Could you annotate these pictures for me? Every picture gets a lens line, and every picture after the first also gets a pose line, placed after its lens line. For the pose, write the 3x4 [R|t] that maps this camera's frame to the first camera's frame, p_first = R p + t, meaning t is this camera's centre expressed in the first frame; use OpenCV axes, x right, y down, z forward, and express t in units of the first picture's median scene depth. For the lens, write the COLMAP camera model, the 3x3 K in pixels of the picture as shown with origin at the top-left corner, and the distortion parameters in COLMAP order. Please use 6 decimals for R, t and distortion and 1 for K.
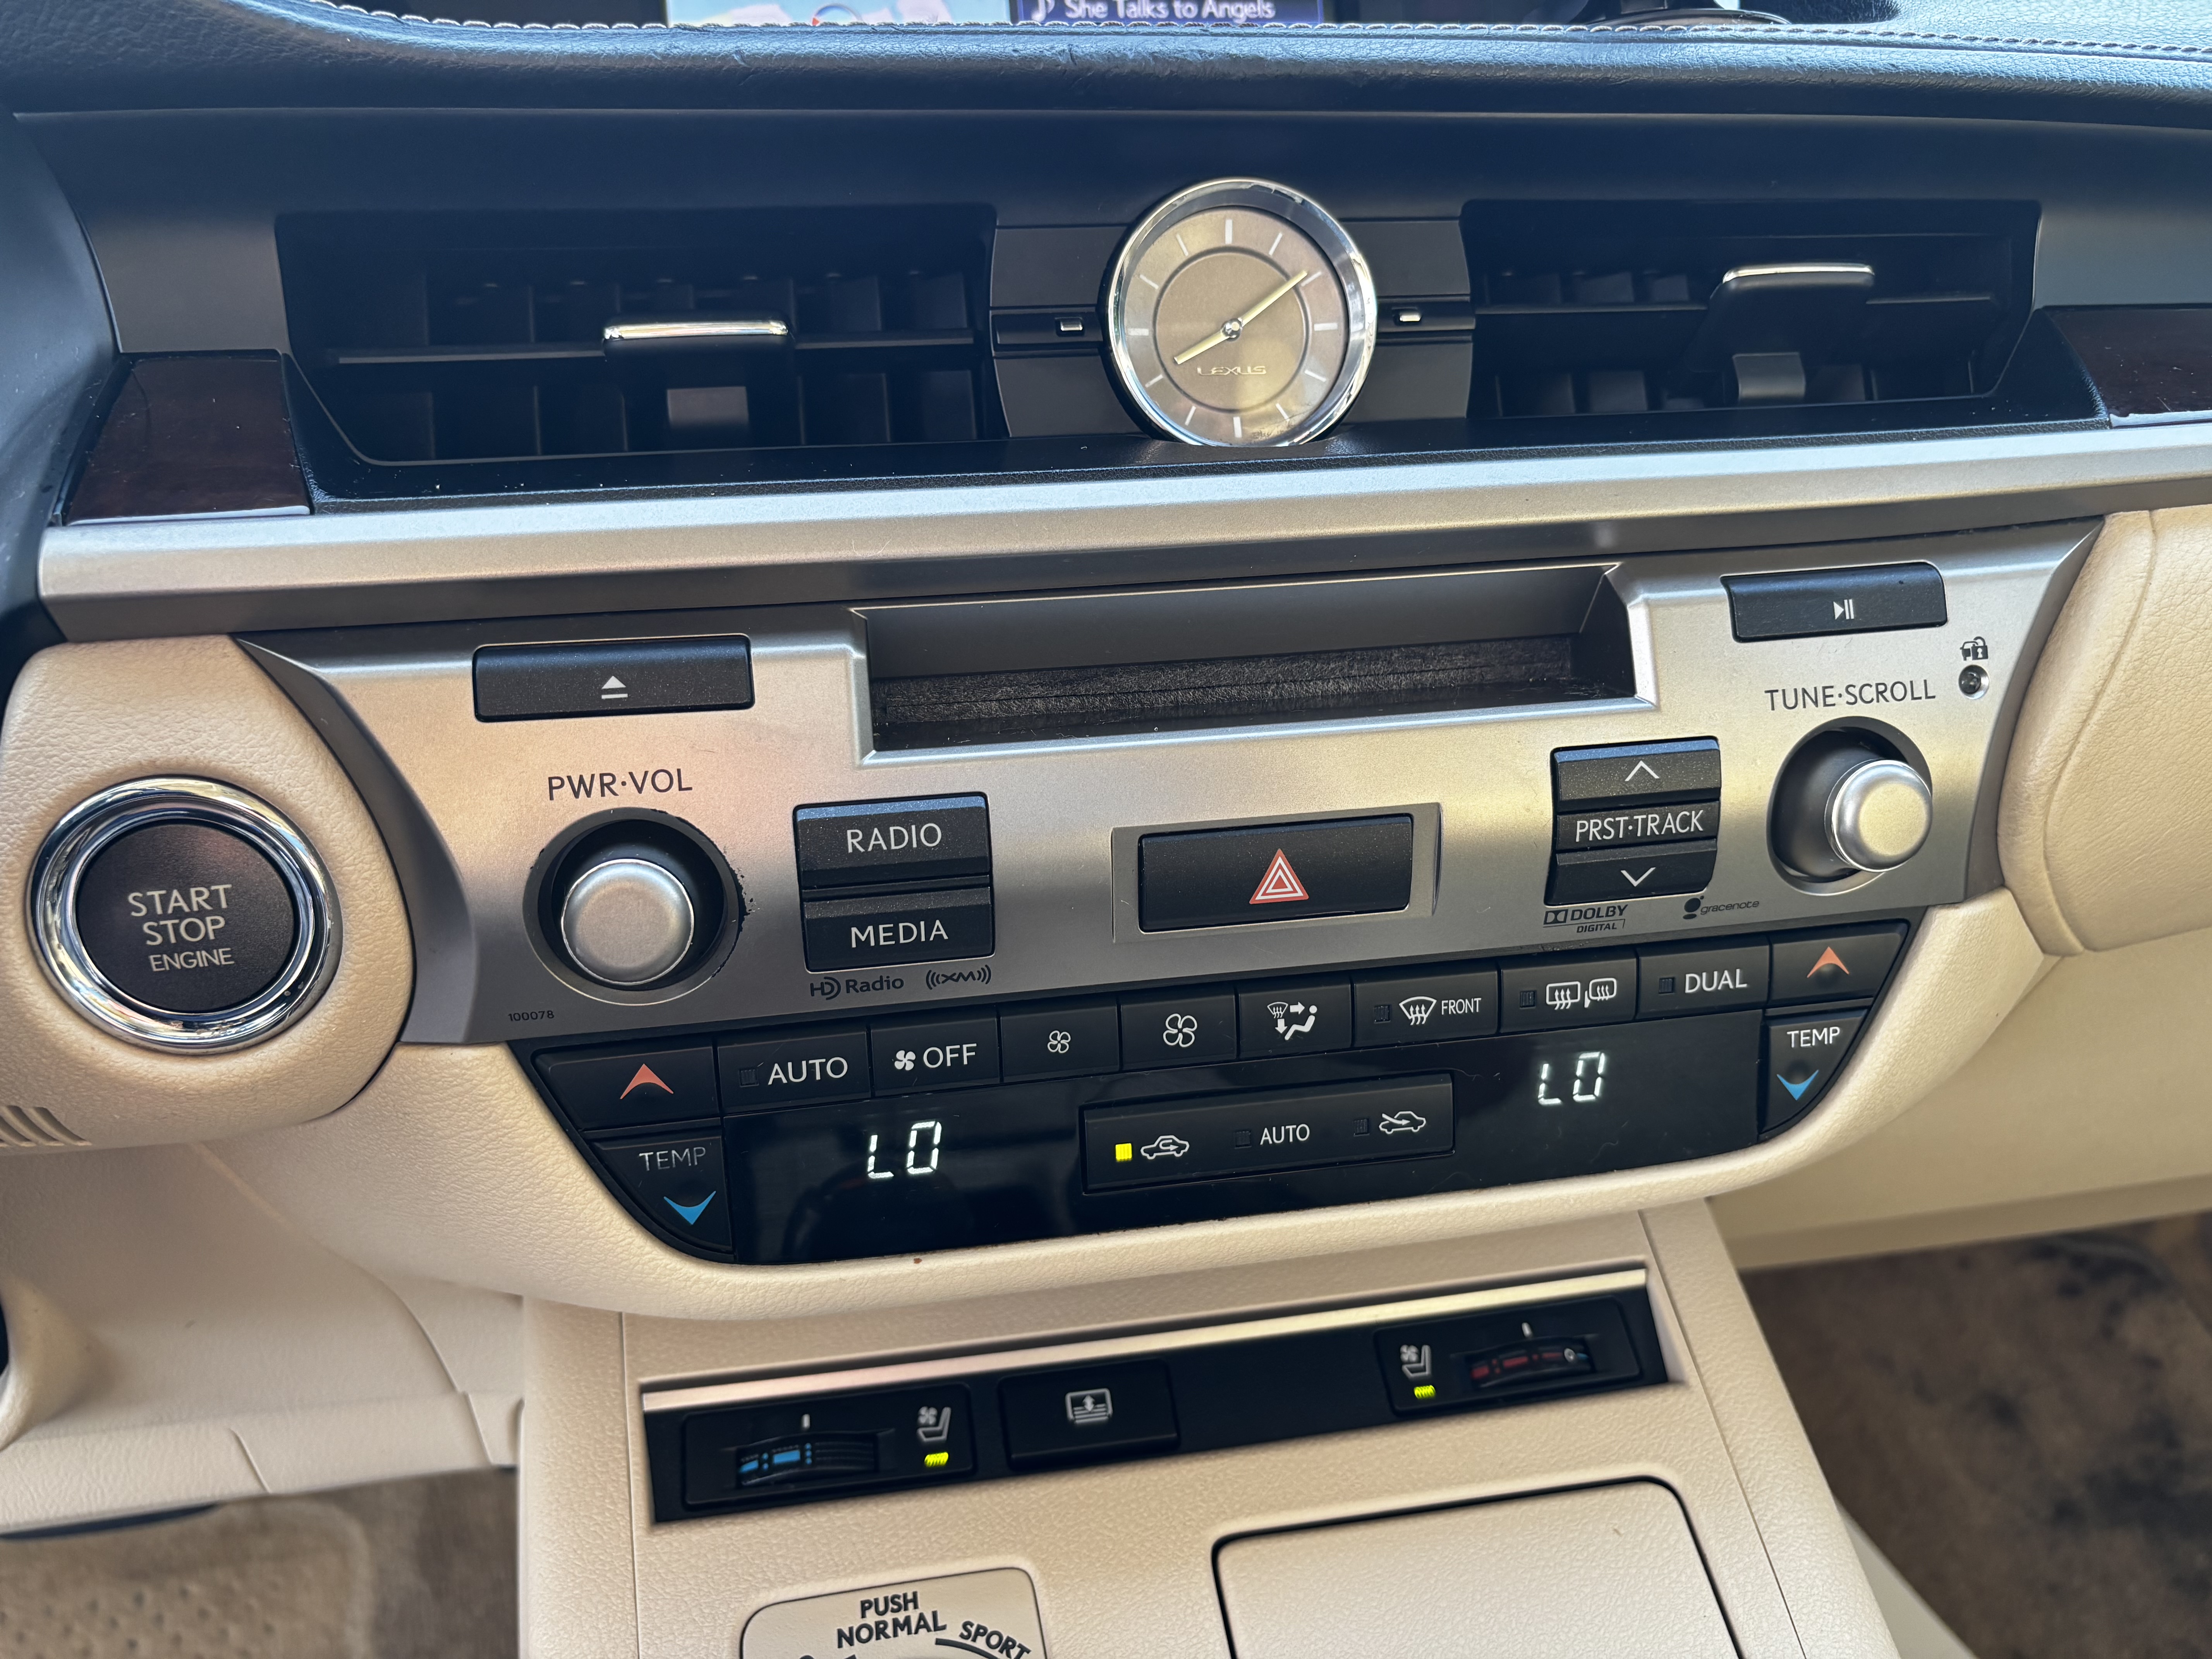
lens RADIAL K [[1658.1, 0, 1079.5], [0, 1658.1, 832.9], [0, 0, 1]] dist [0.061235, -0.064812]
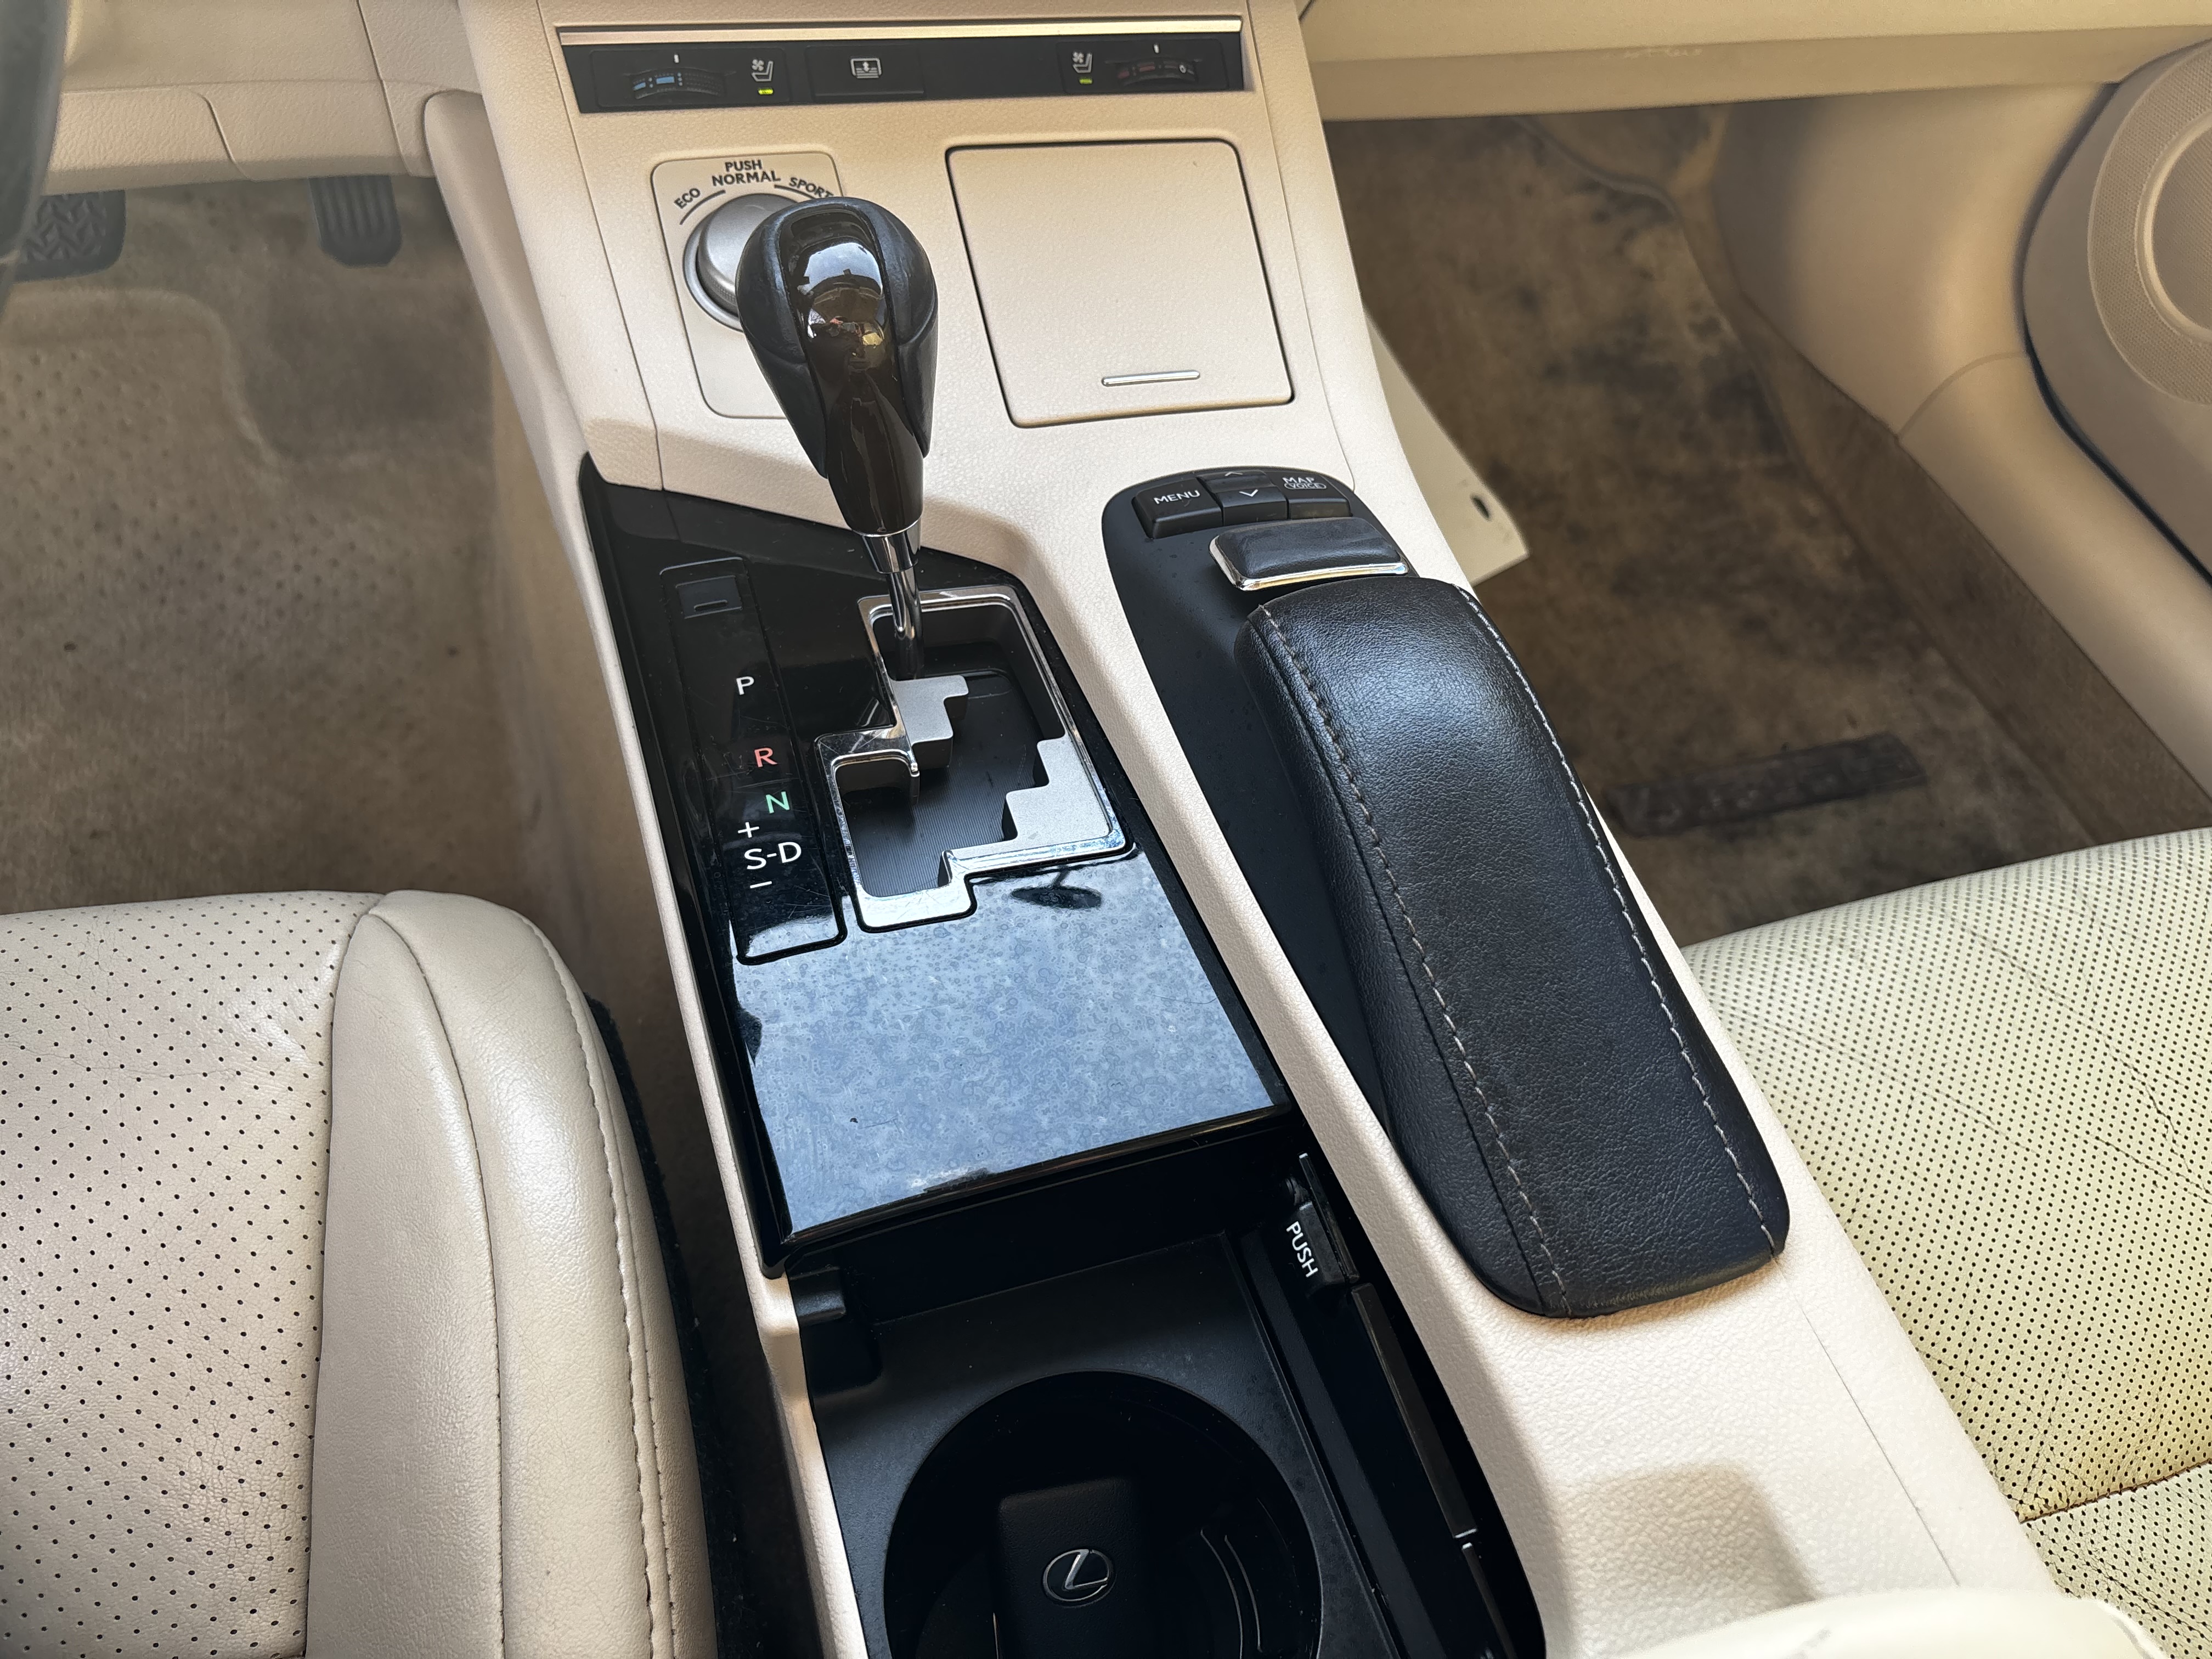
lens RADIAL K [[1762.1, 0, 1095.5], [0, 1762.1, 827.1], [0, 0, 1]] dist [0.001047, 0.007355]
pose [[0.983067, -0.011791, 0.182865, -0.043470], [-0.077617, 0.877191, 0.473826, 0.084940], [-0.165995, -0.479996, 0.861423, -0.355728]]
